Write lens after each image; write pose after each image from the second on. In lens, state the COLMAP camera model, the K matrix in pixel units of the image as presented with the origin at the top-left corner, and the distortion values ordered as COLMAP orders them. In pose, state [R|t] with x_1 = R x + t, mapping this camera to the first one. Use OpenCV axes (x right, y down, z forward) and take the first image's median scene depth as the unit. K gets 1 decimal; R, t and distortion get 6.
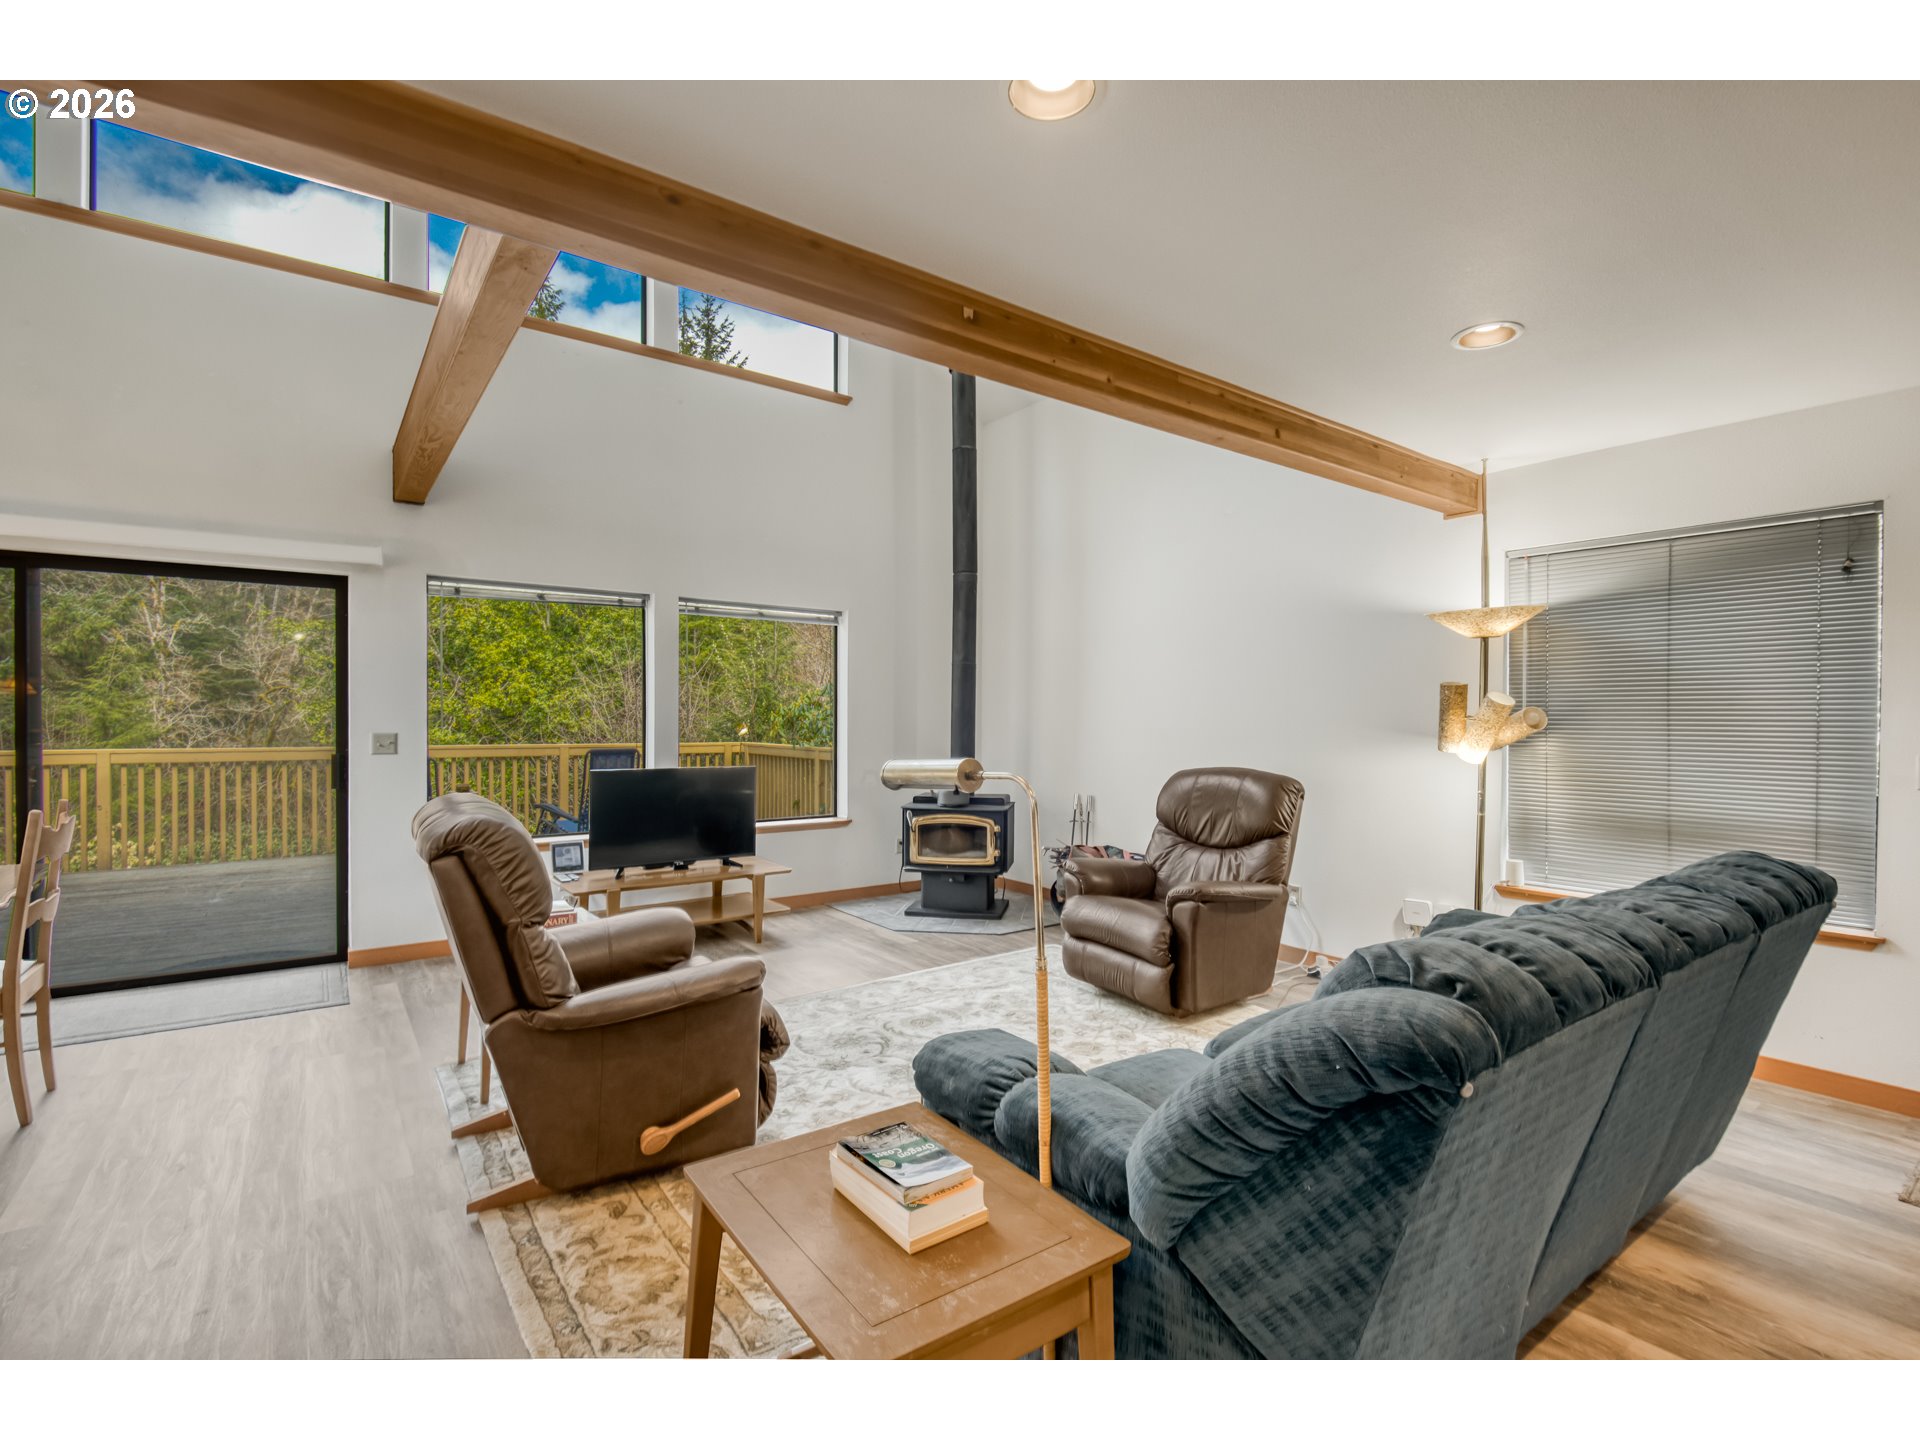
lens RADIAL K [[871.0, 0, 959.1], [0, 871.0, 720.2], [0, 0, 1]] dist [0.002147, -0.010522]
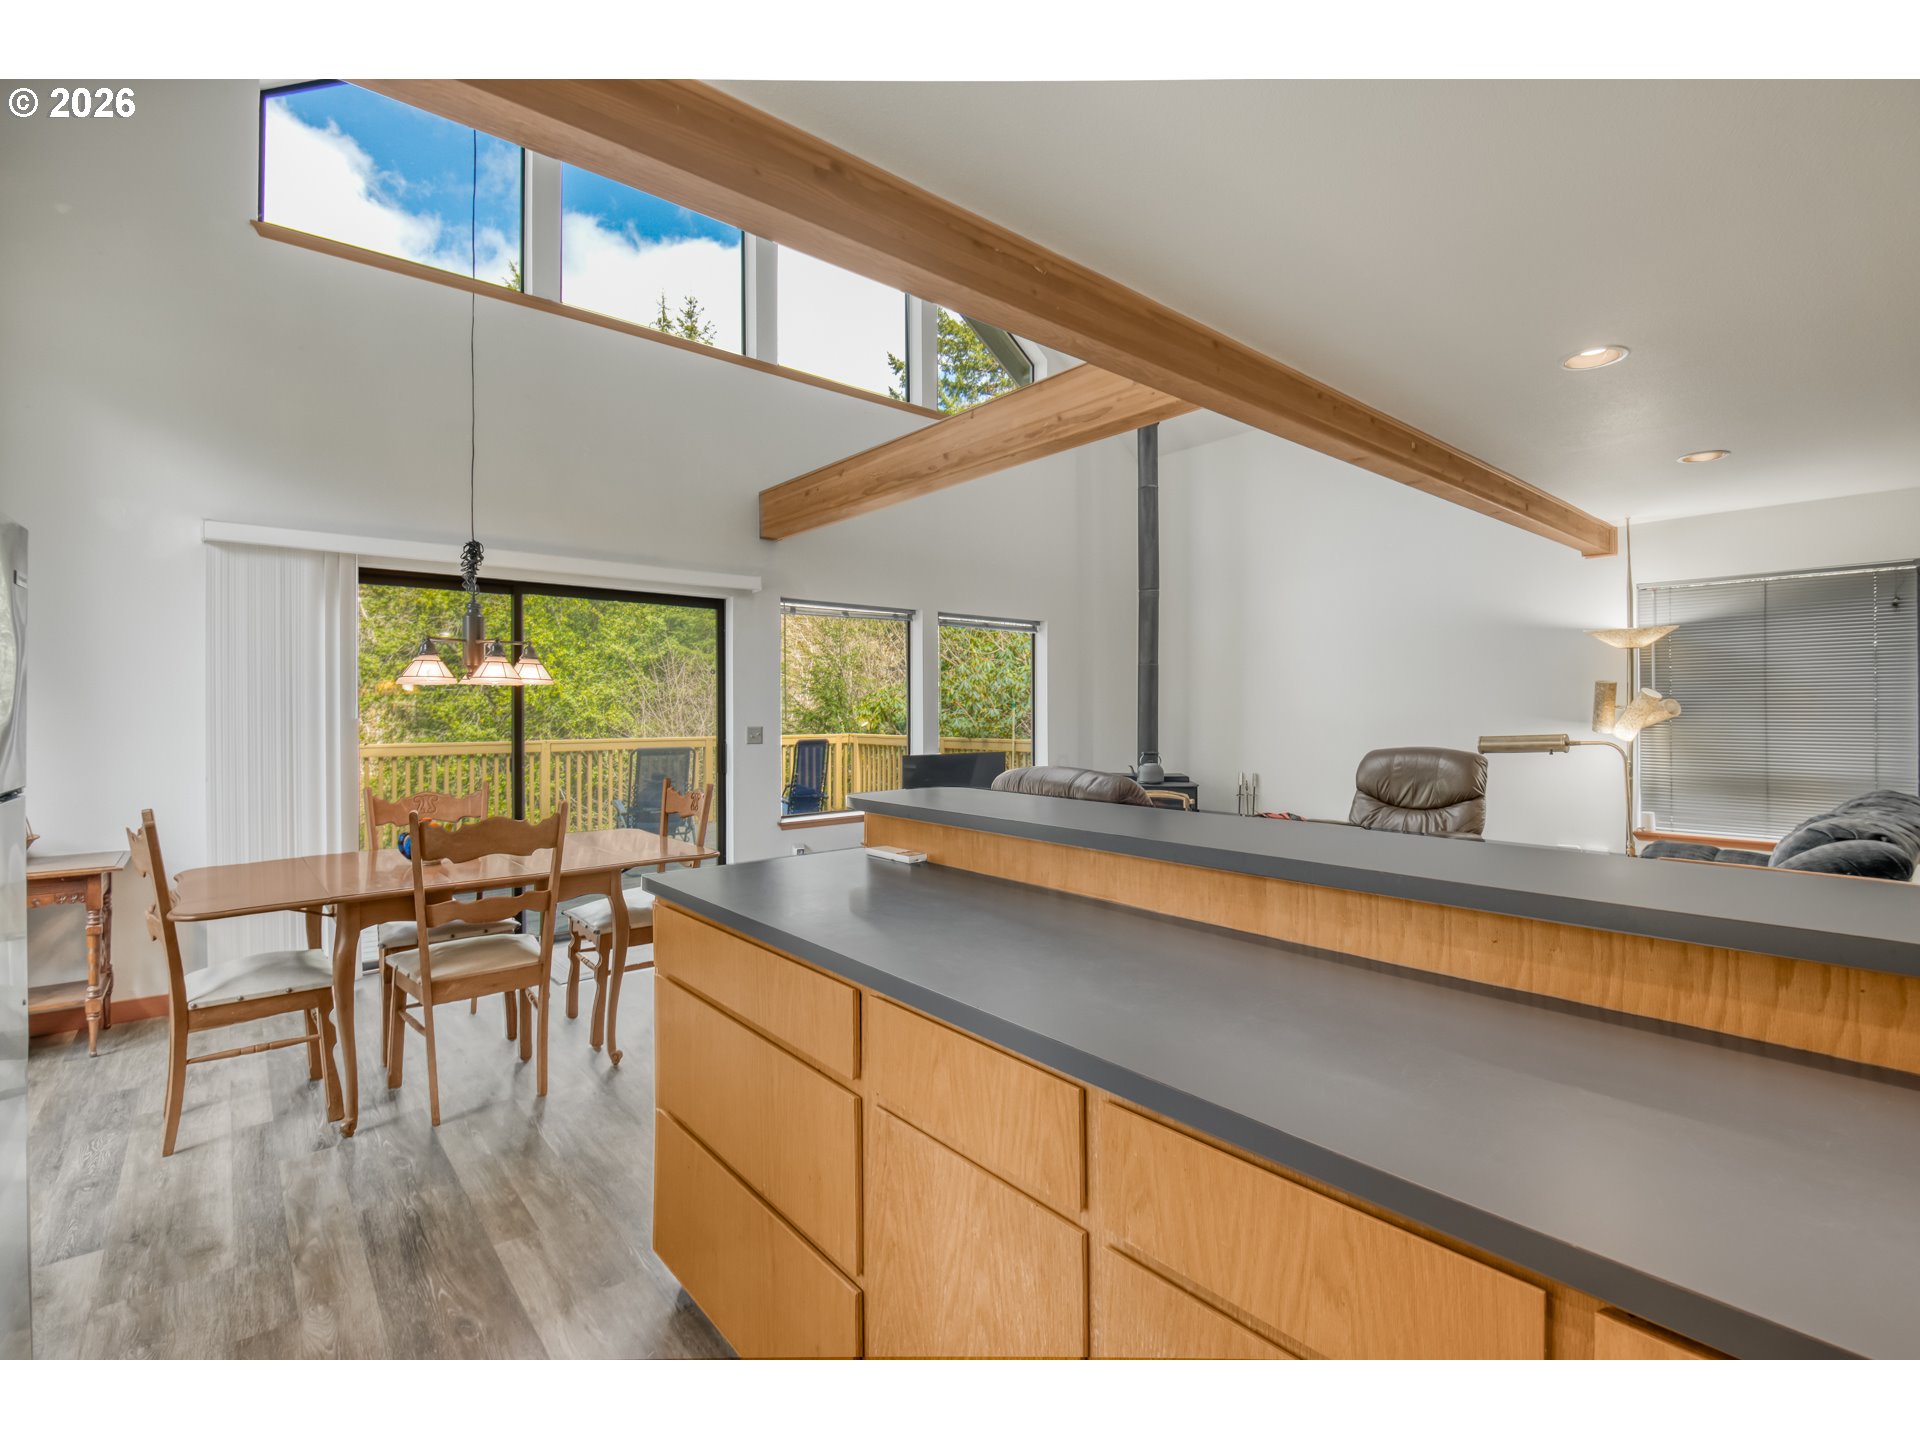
lens RADIAL K [[863.9, 0, 956.8], [0, 863.9, 700.4], [0, 0, 1]] dist [0.000408, -0.012544]
pose [[0.997799, -0.007270, 0.065907, -0.460097], [0.008126, 0.999886, -0.012732, -0.004628], [-0.065807, 0.013239, 0.997745, -0.231876]]
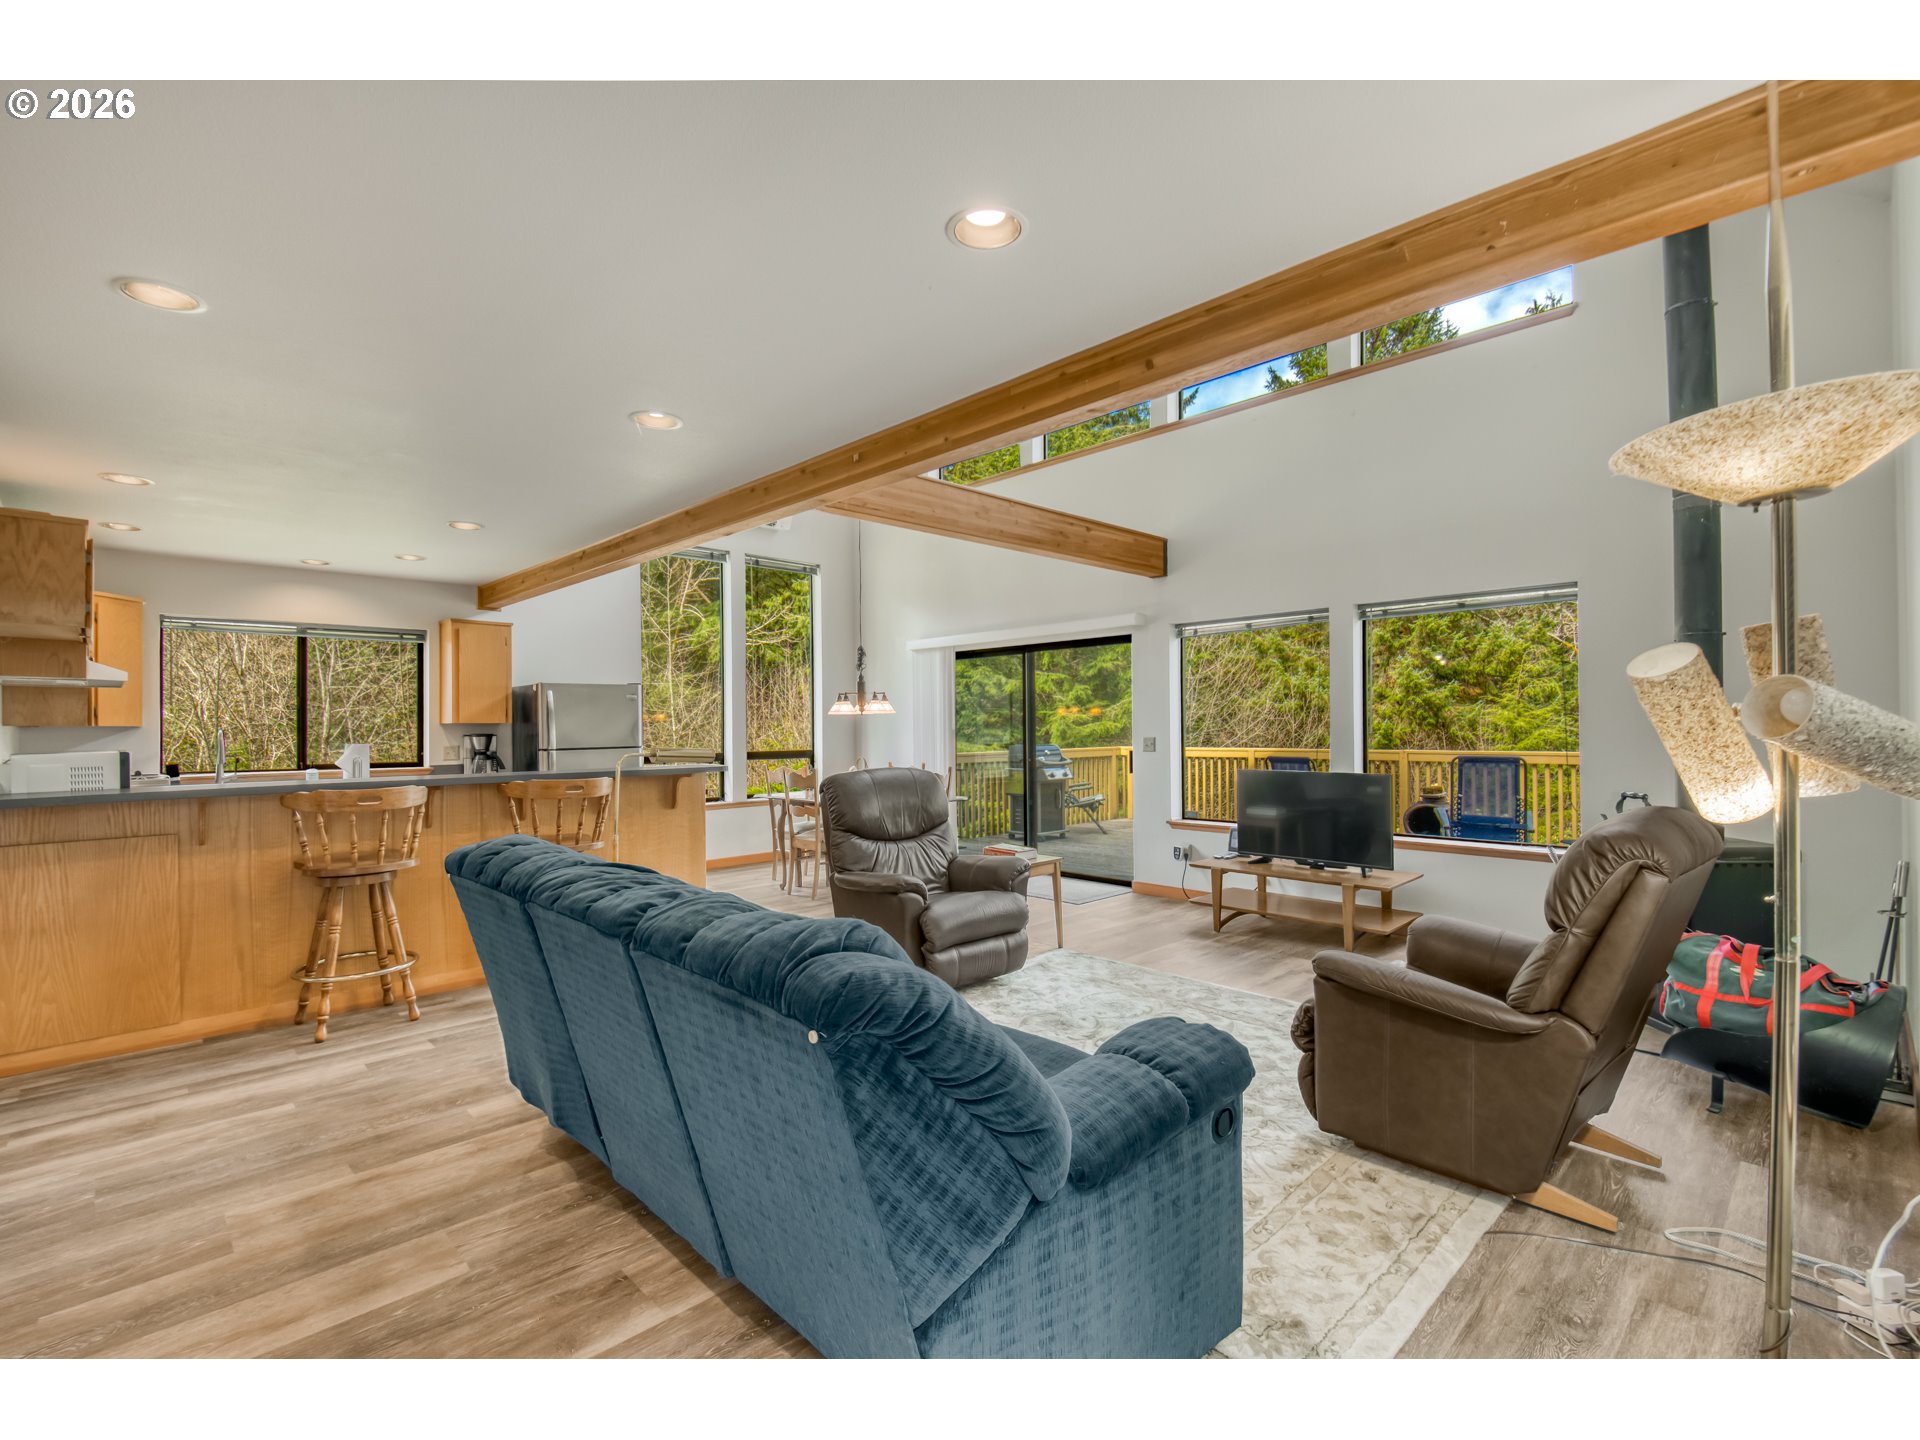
lens RADIAL K [[871.0, 0, 959.1], [0, 871.0, 720.2], [0, 0, 1]] dist [0.002147, -0.010522]
pose [[0.138984, -0.012740, -0.990213, 0.644473], [0.005735, 0.999911, -0.012060, 0.001788], [0.990278, -0.004002, 0.139044, 0.410991]]
